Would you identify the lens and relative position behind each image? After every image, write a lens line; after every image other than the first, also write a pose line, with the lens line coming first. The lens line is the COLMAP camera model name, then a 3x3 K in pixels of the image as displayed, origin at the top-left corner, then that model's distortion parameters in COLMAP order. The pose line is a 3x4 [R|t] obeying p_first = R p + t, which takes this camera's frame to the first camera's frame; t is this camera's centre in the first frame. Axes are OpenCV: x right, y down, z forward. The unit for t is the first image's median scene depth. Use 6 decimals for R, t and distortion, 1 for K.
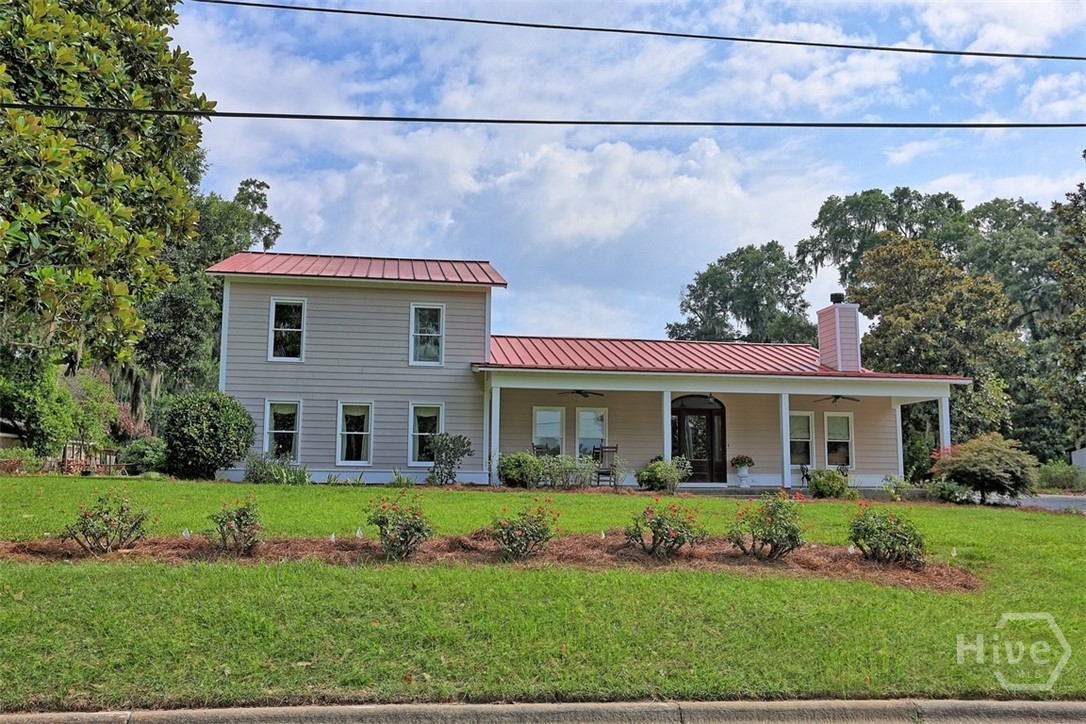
lens RADIAL K [[935.3, 0, 541.4], [0, 935.3, 361.0], [0, 0, 1]] dist [-0.016115, 0.009847]
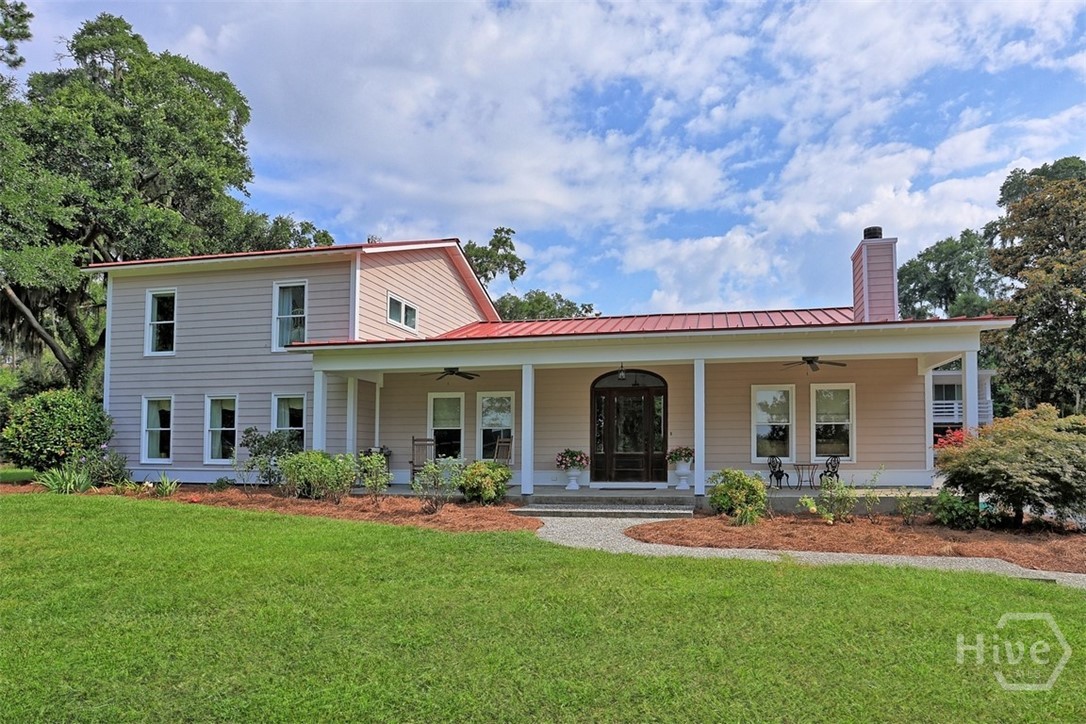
lens RADIAL K [[682.2, 0, 563.3], [0, 682.2, 424.6], [0, 0, 1]] dist [-0.034235, 0.010329]
pose [[0.935630, -0.024191, -0.352151, 0.338034], [0.053384, 0.995871, 0.073426, 0.040131], [0.348921, -0.087499, 0.933058, 0.478286]]
